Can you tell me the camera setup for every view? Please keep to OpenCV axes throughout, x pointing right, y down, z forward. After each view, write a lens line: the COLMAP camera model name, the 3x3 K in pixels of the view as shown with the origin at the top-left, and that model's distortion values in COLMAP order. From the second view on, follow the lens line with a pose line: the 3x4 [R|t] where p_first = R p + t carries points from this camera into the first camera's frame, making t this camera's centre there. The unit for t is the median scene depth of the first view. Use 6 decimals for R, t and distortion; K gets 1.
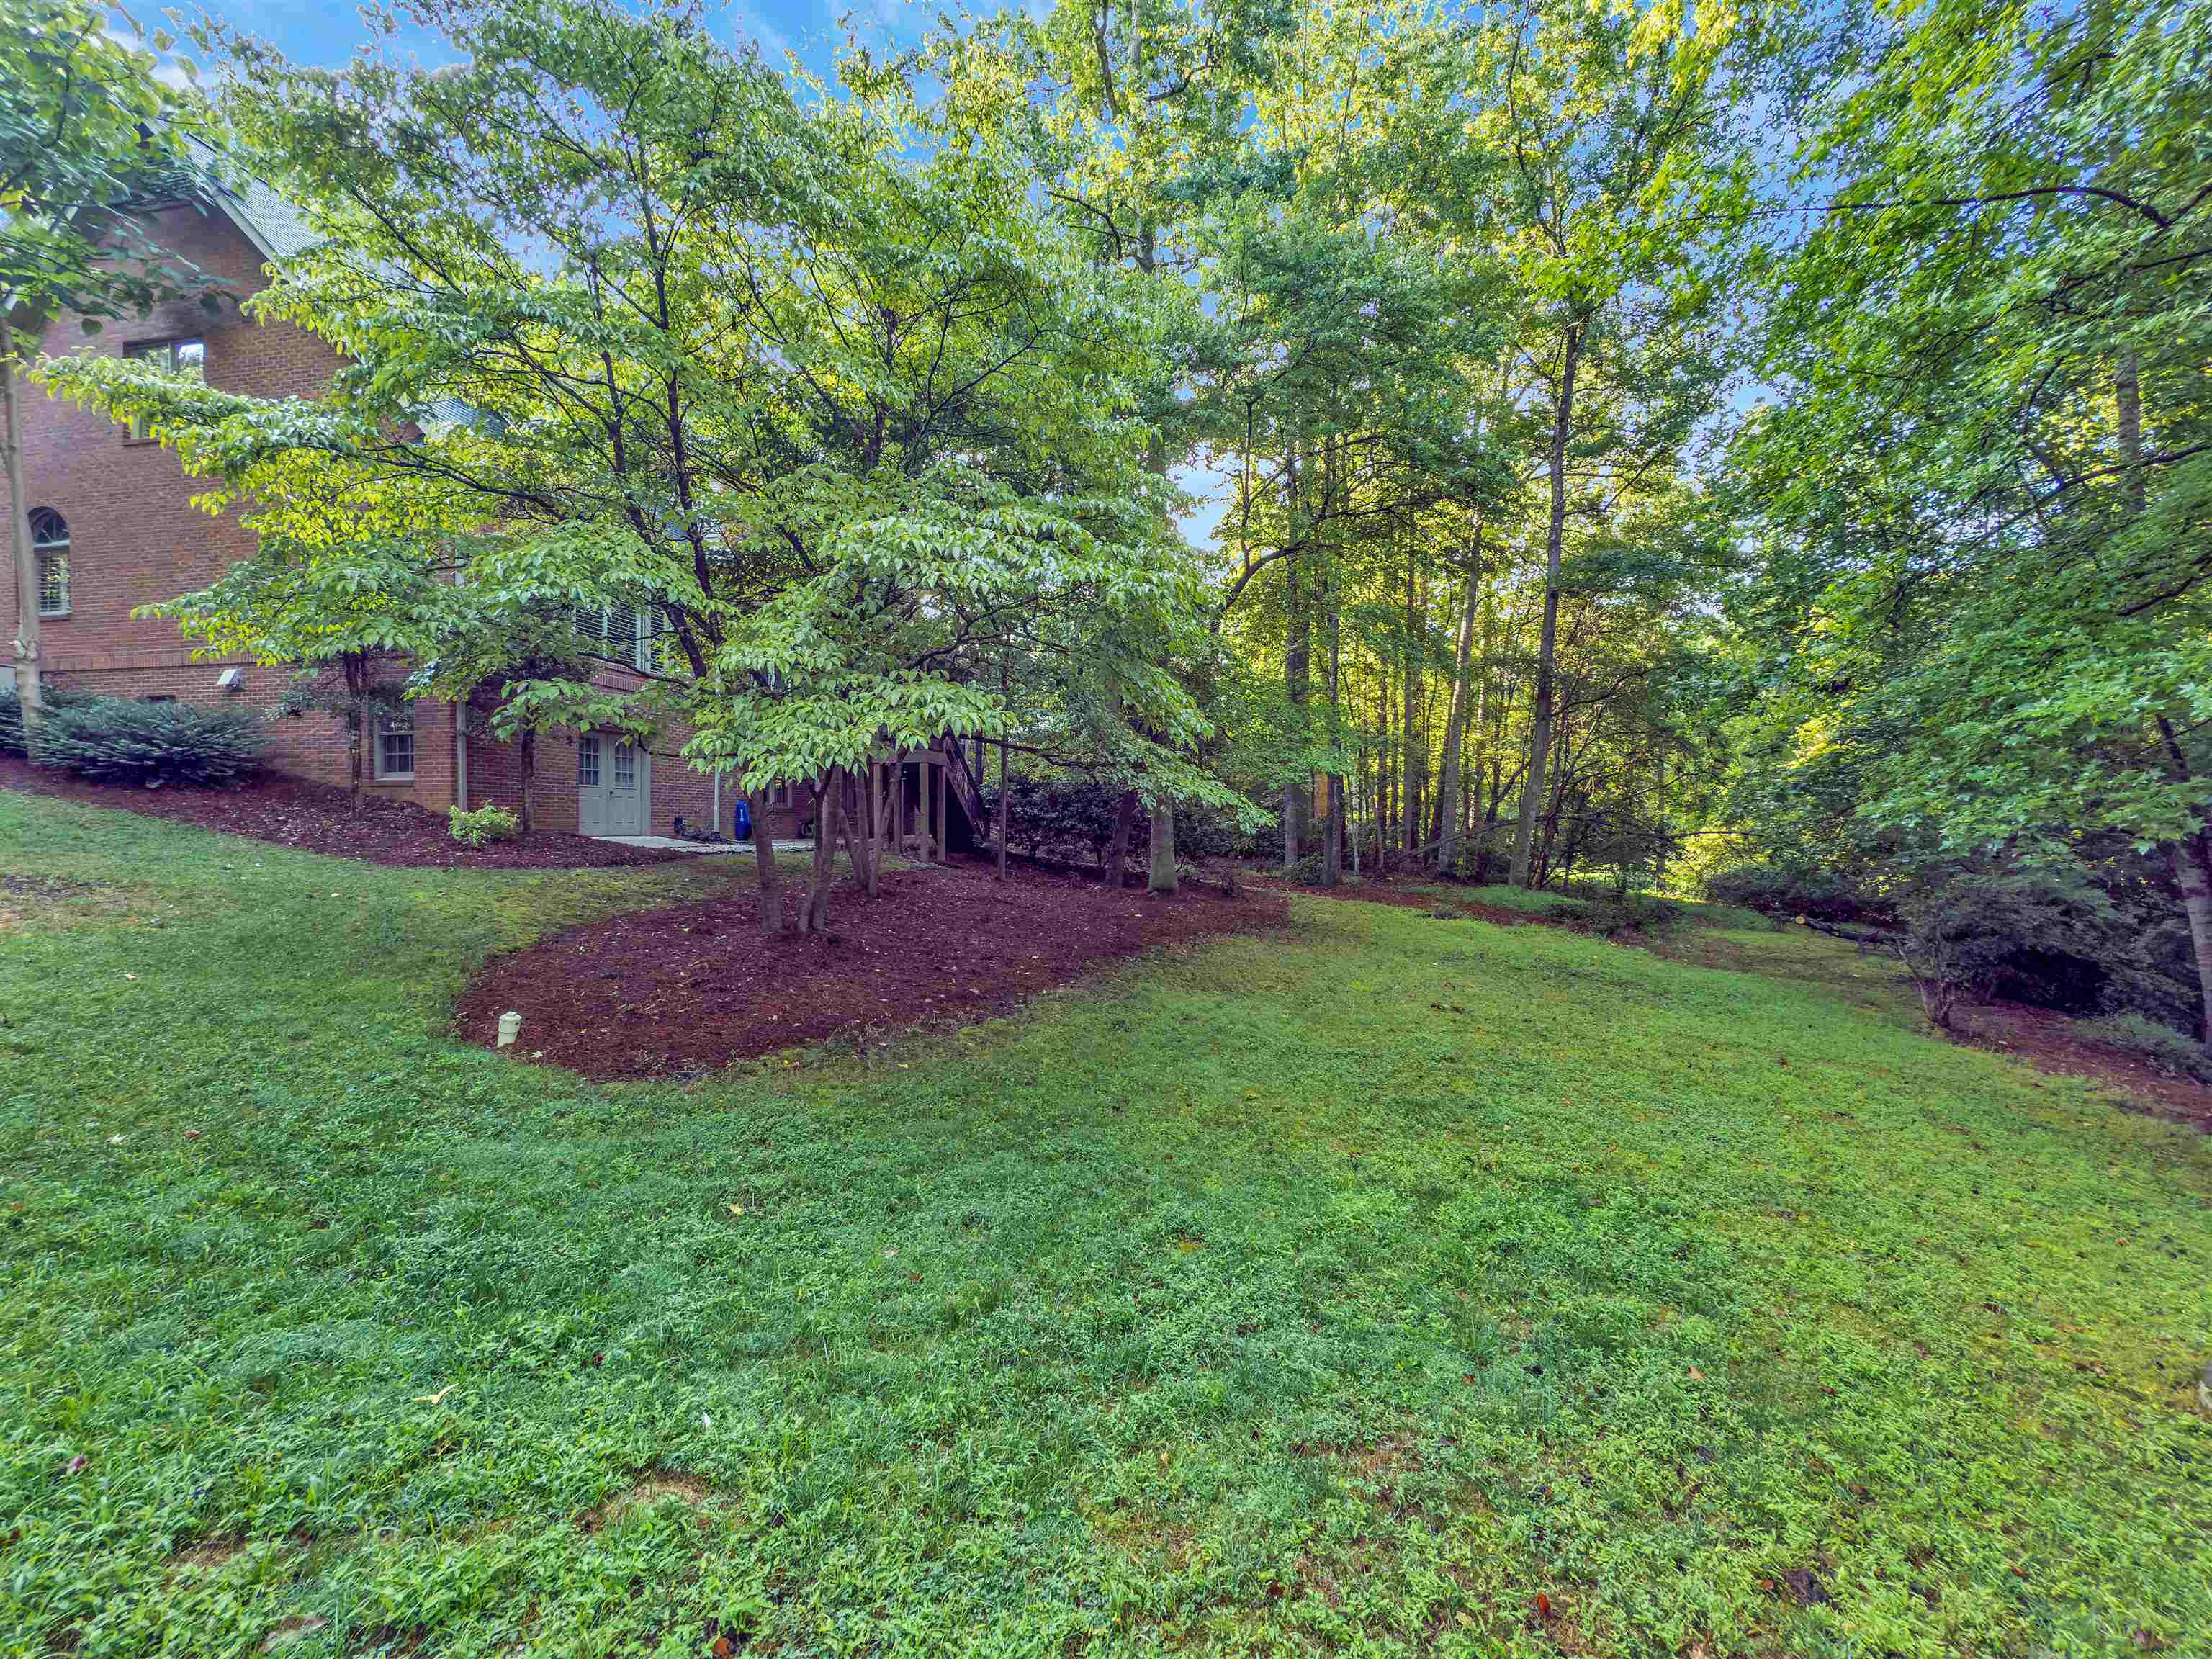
lens RADIAL K [[897.1, 0, 1104.2], [0, 897.1, 830.1], [0, 0, 1]] dist [-0.001083, -0.000172]
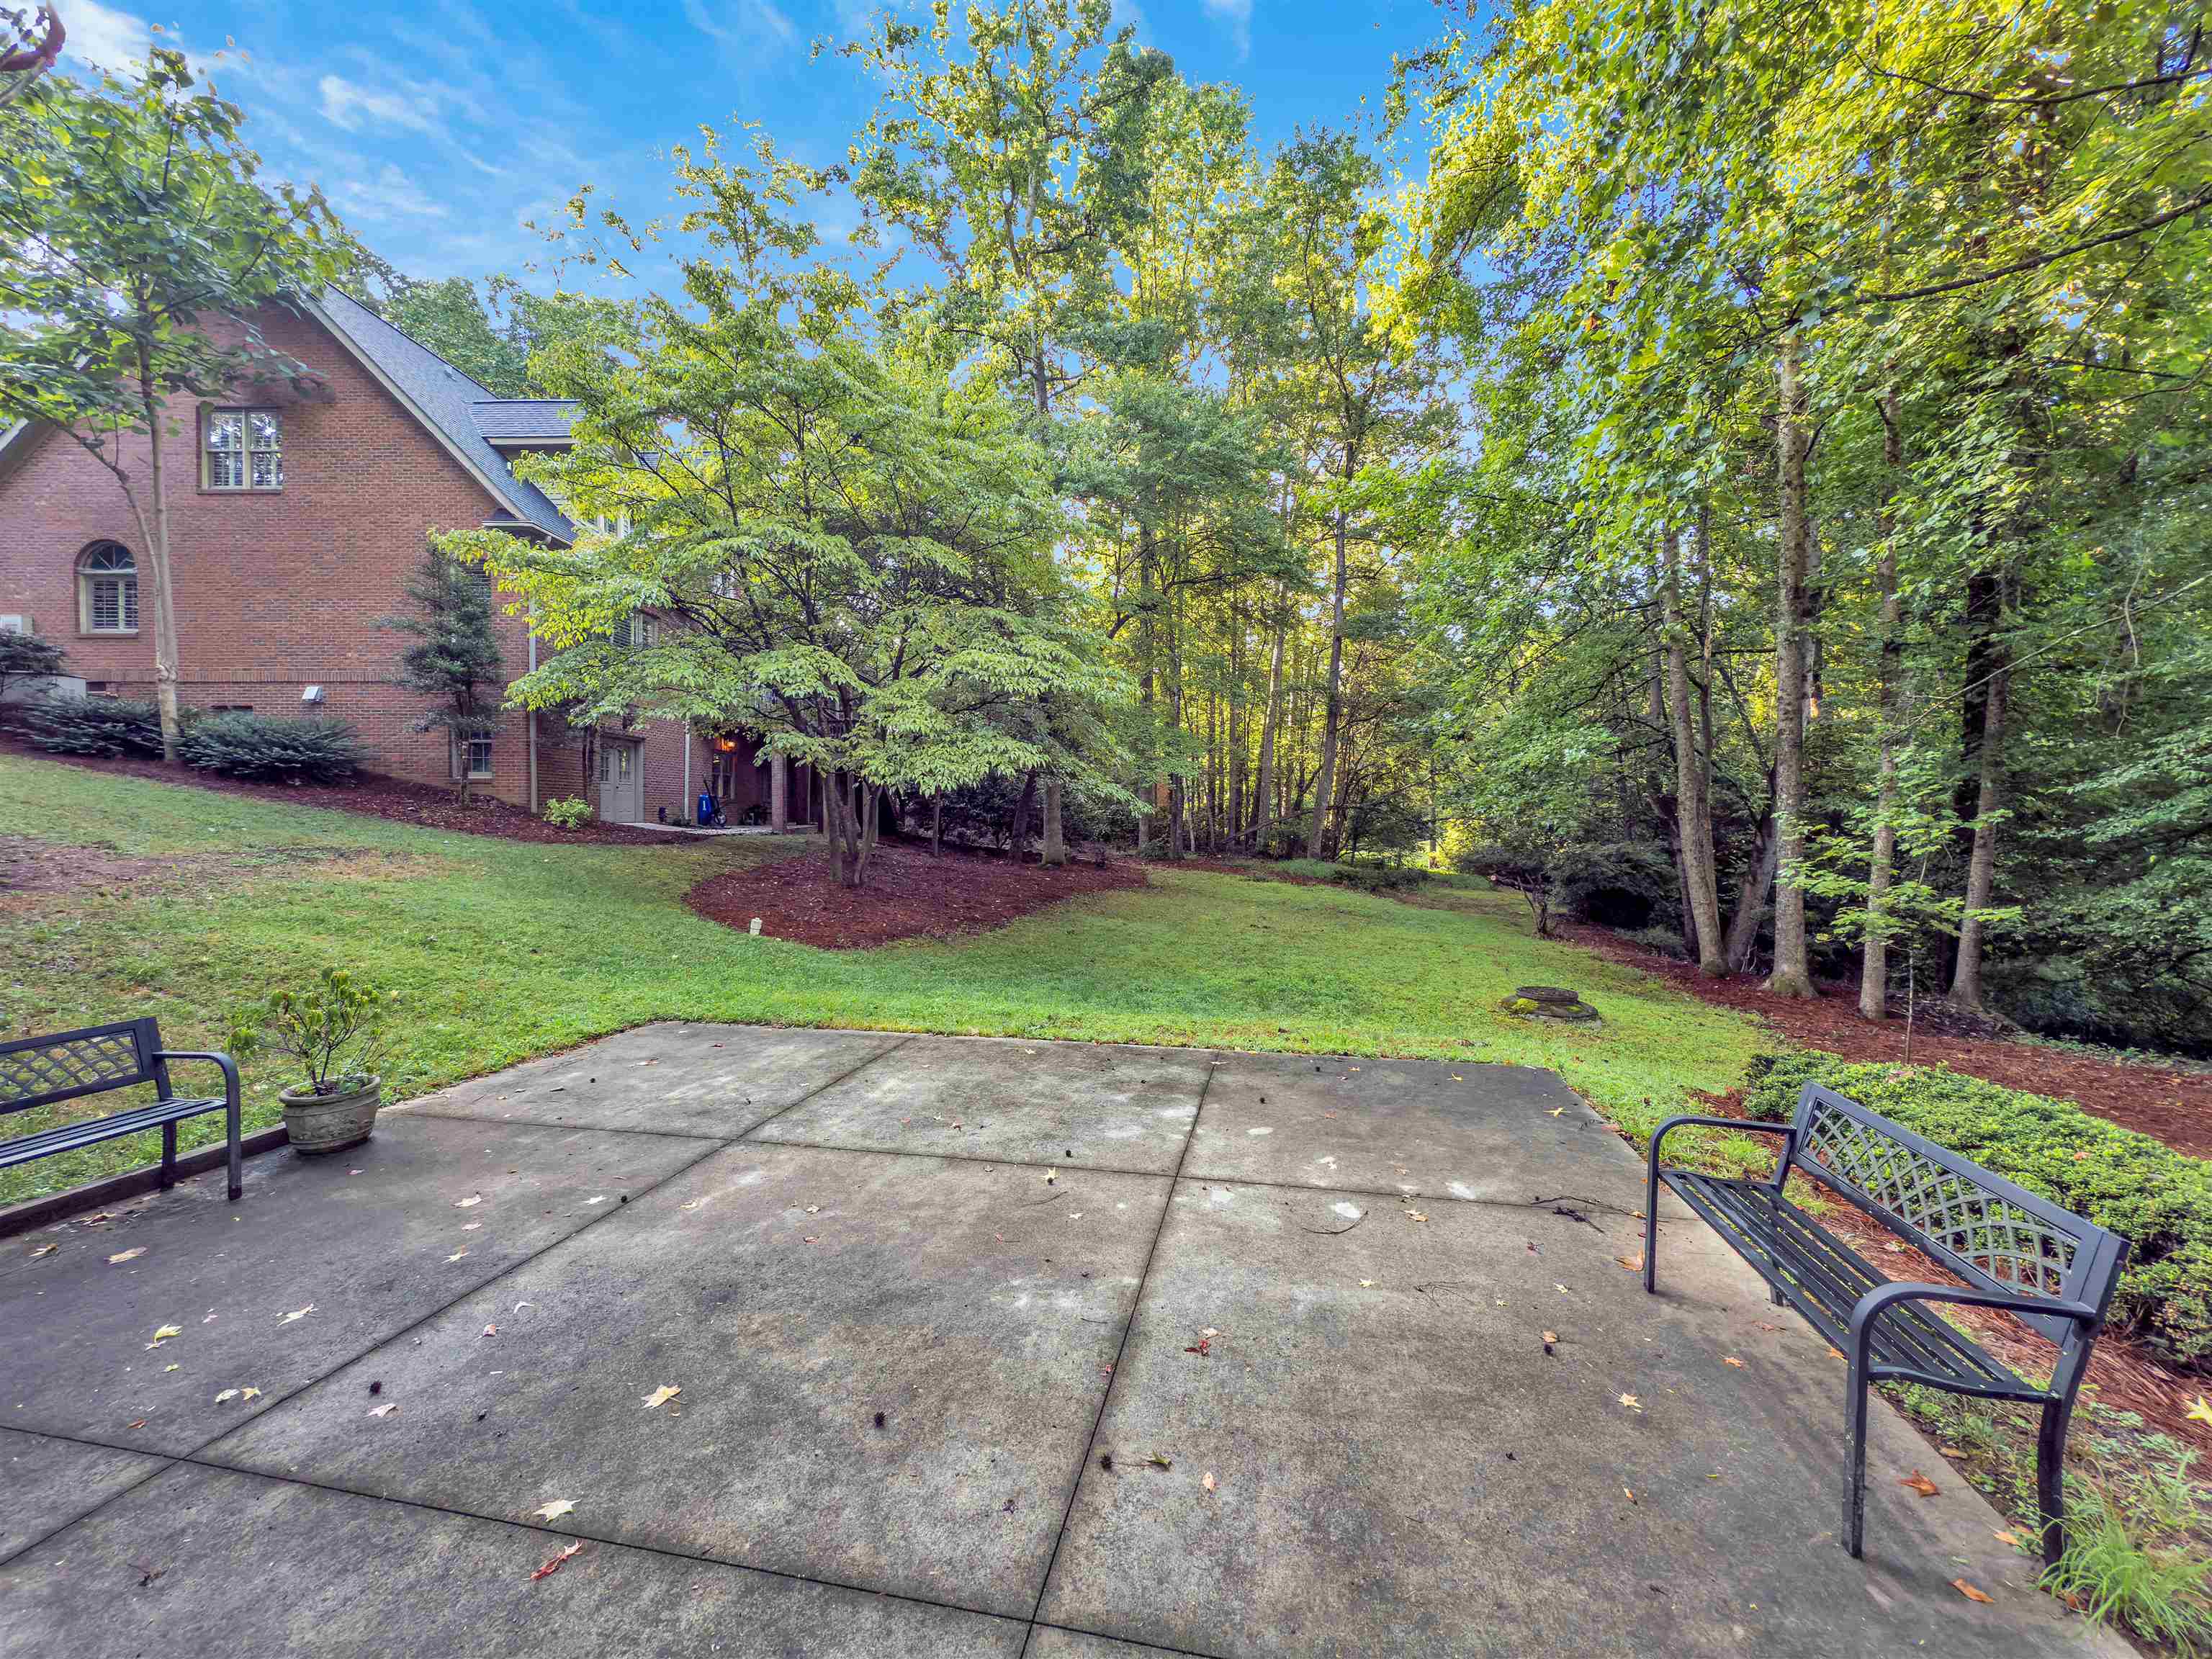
lens RADIAL K [[897.1, 0, 1107.9], [0, 897.1, 826.1], [0, 0, 1]] dist [-0.001083, -0.000172]
pose [[0.981859, -0.004670, 0.189556, -0.094602], [0.003229, 0.999964, 0.007909, 0.002932], [-0.189586, -0.007153, 0.981838, -0.263530]]
